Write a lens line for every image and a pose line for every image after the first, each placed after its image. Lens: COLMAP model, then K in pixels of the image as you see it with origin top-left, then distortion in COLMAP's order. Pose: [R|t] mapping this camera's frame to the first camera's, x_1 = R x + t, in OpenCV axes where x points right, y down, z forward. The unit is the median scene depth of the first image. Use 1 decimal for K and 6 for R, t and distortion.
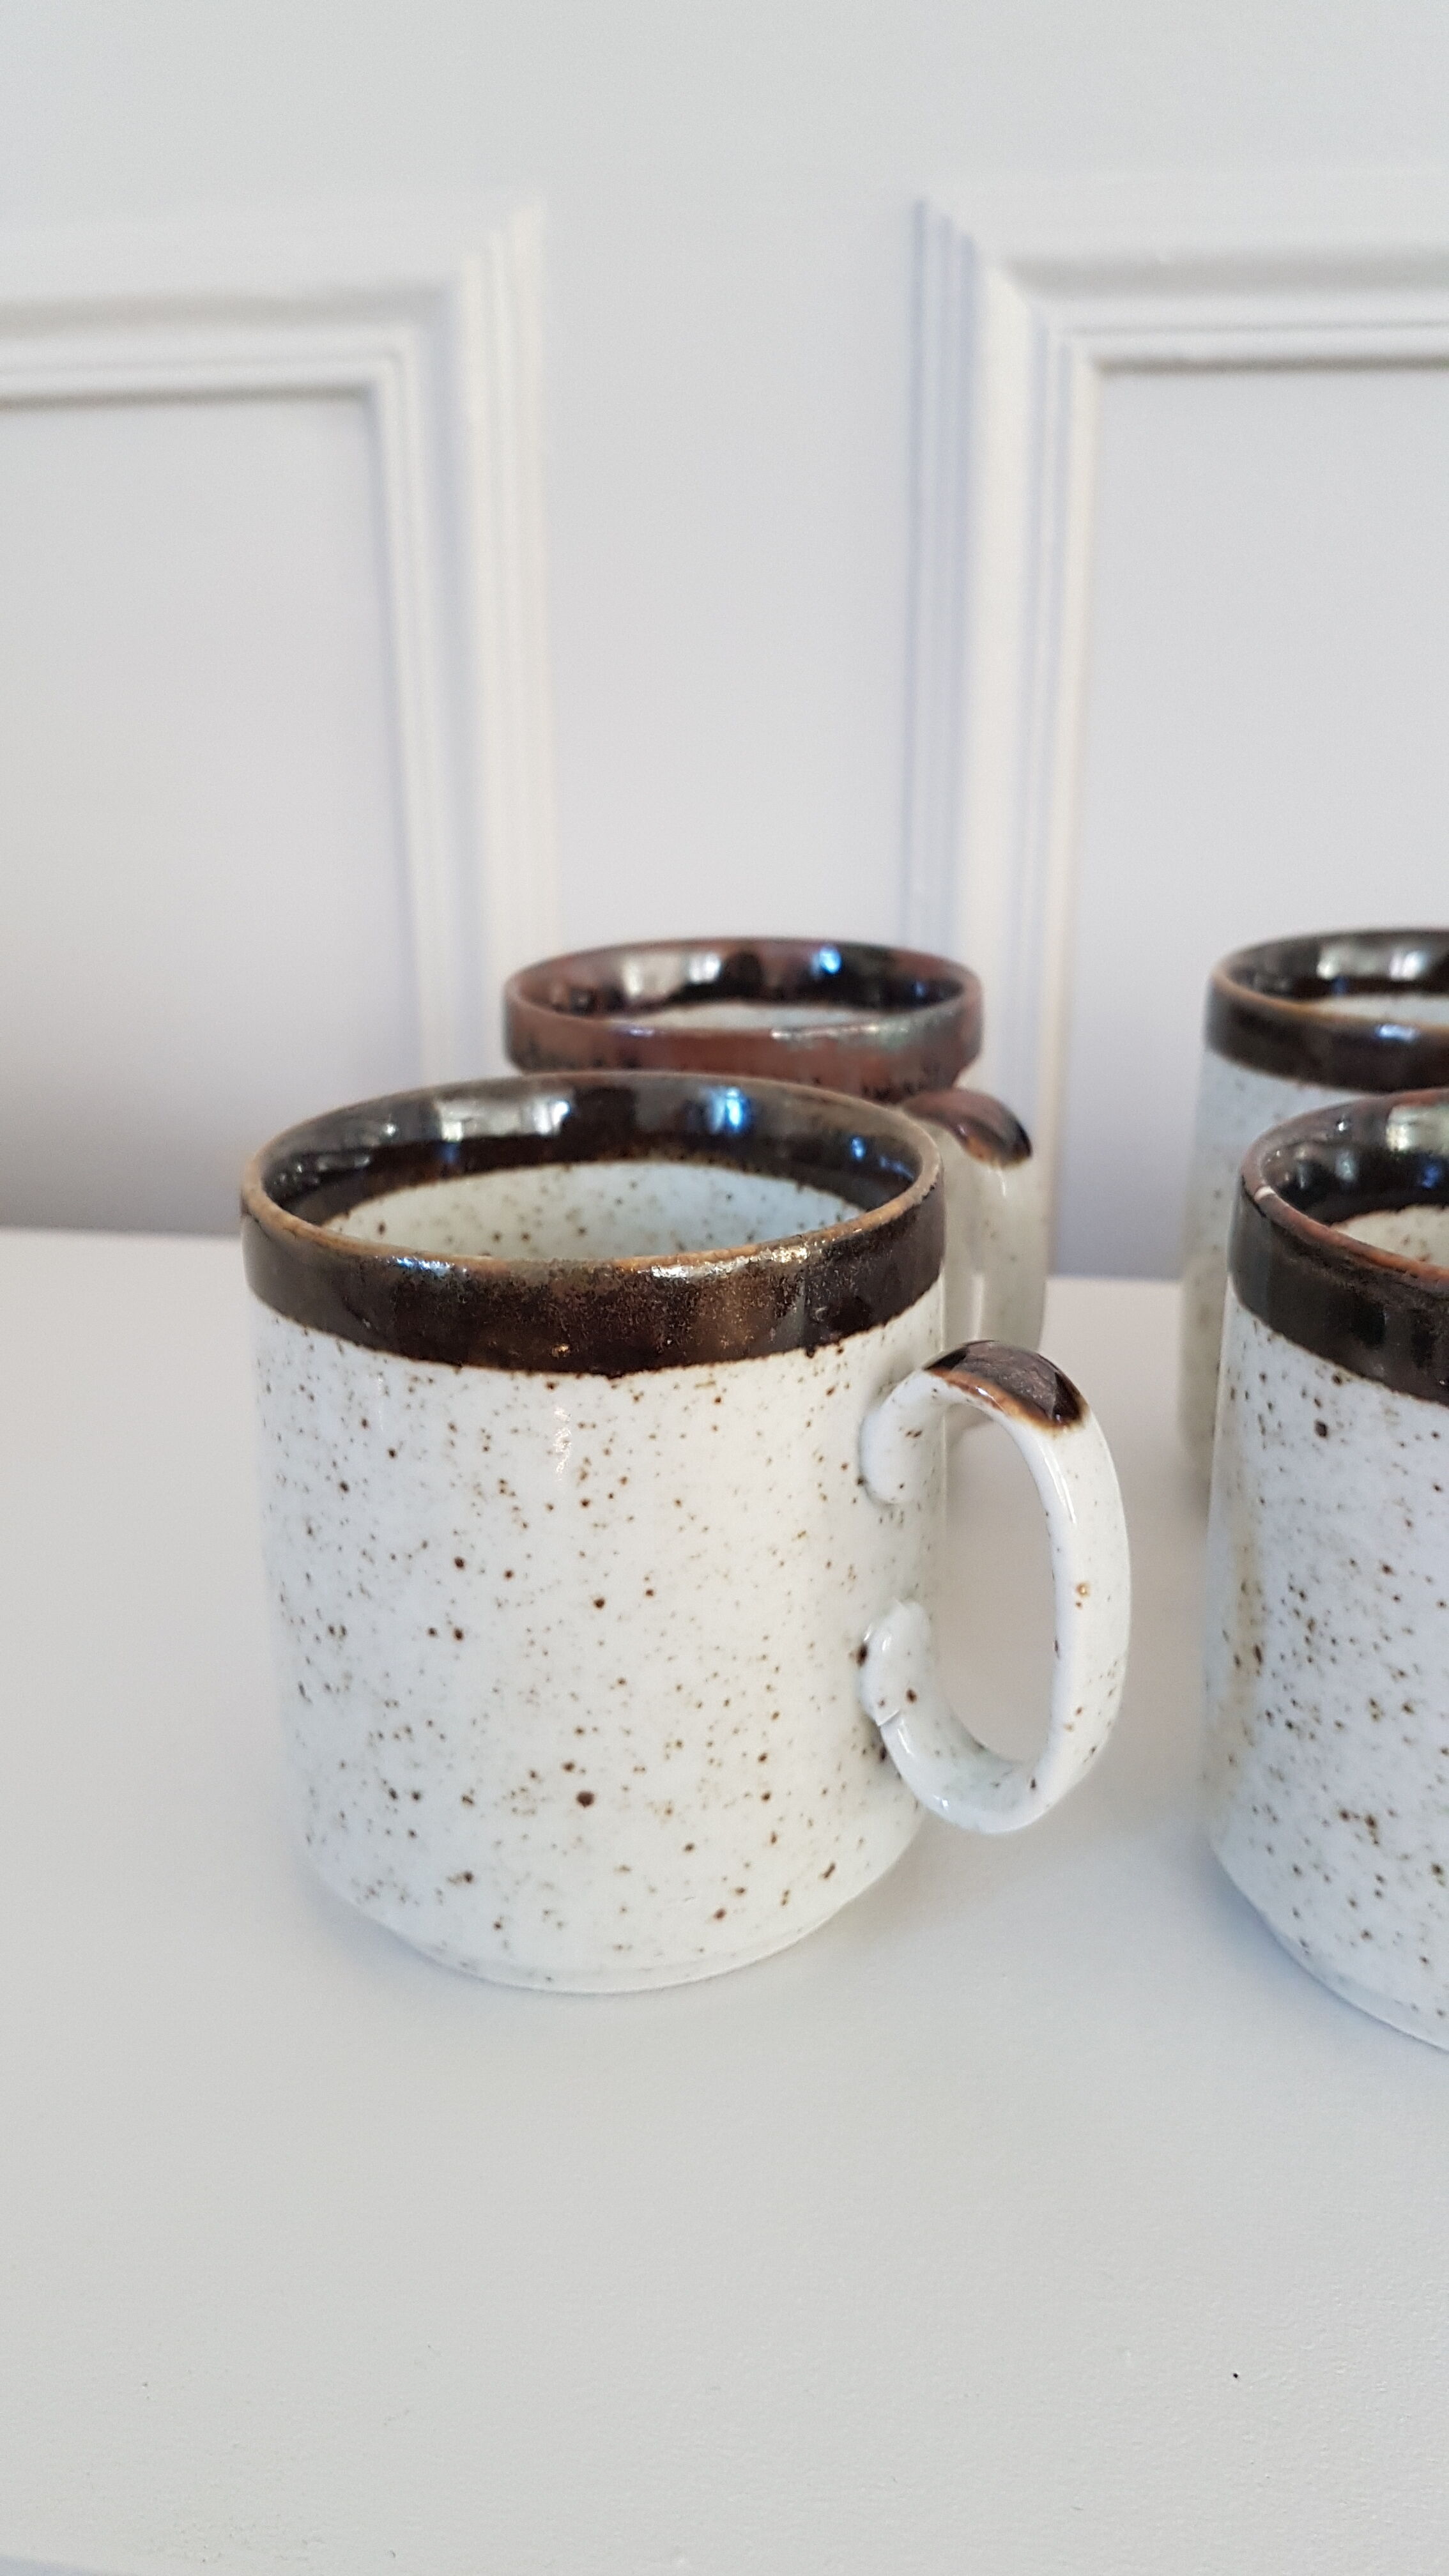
lens RADIAL K [[1954.2, 0, 679.1], [0, 1954.2, 1347.1], [0, 0, 1]] dist [0.054993, -0.031528]
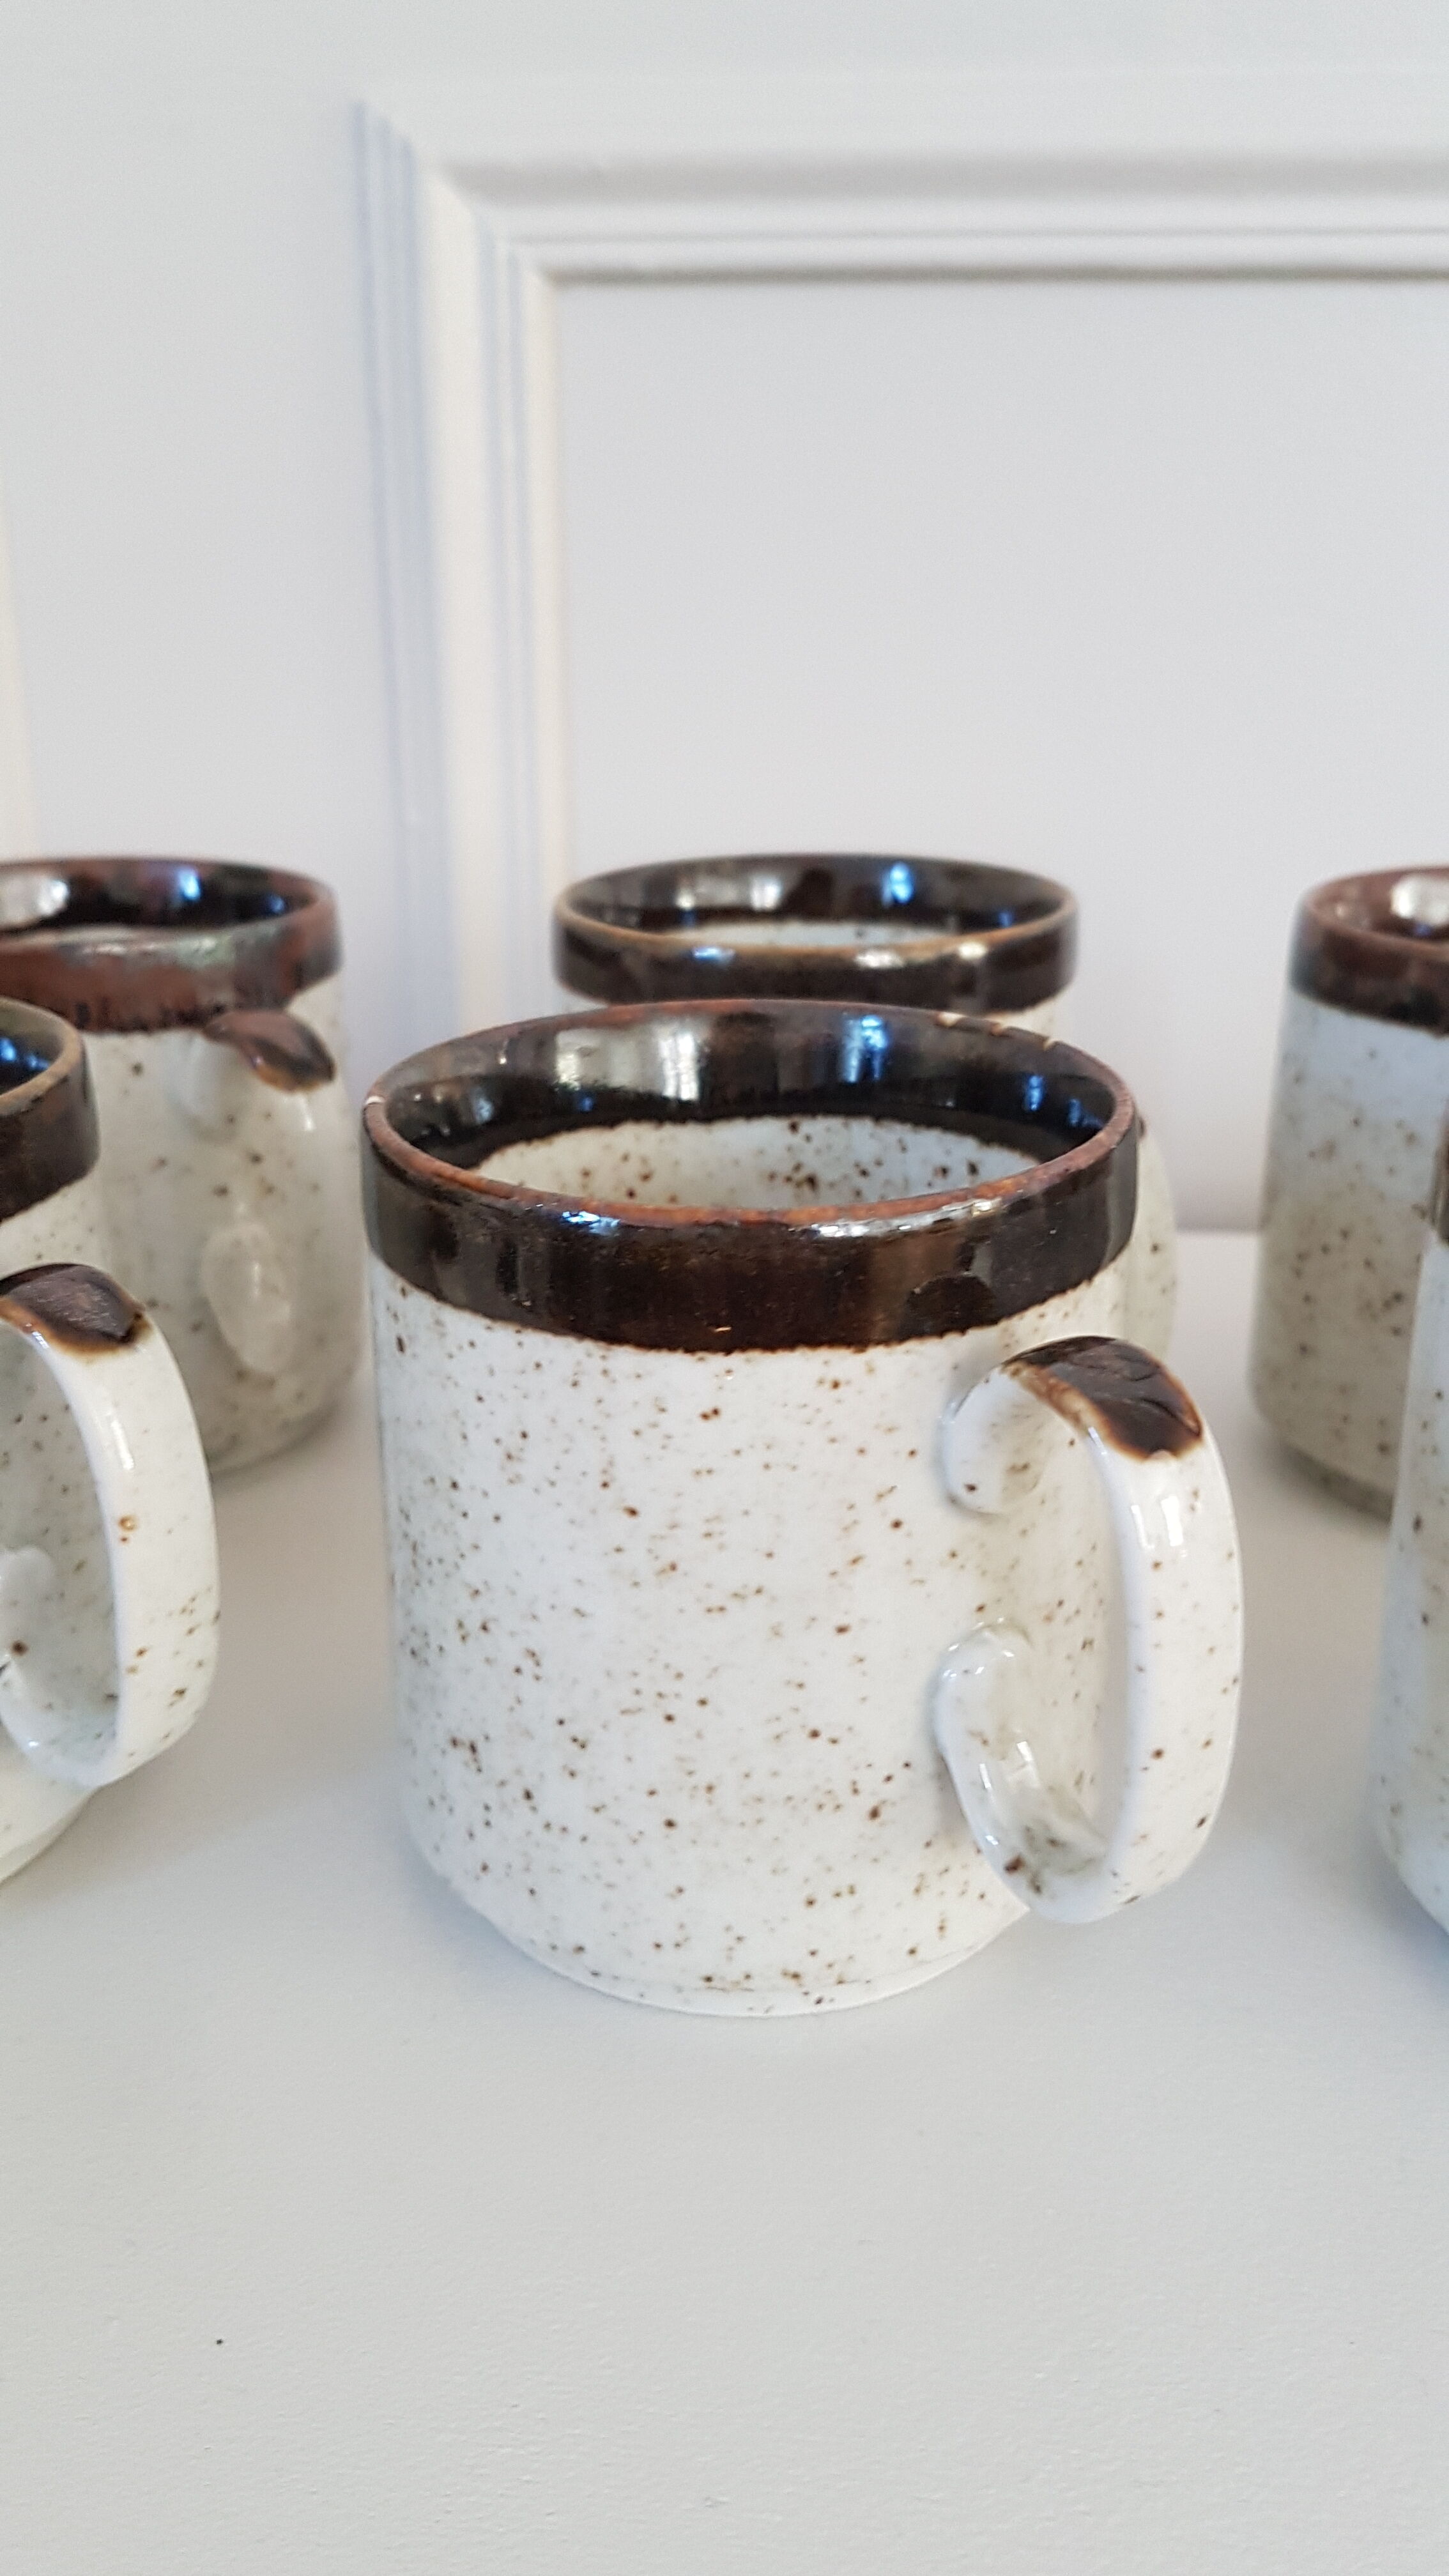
lens RADIAL K [[1954.2, 0, 645.7], [0, 1954.2, 1334.1], [0, 0, 1]] dist [0.054993, -0.031528]
pose [[0.998980, -0.022704, 0.039021, 0.259319], [0.022357, 0.999707, 0.009293, 0.020155], [-0.039221, -0.008412, 0.999195, 0.026628]]
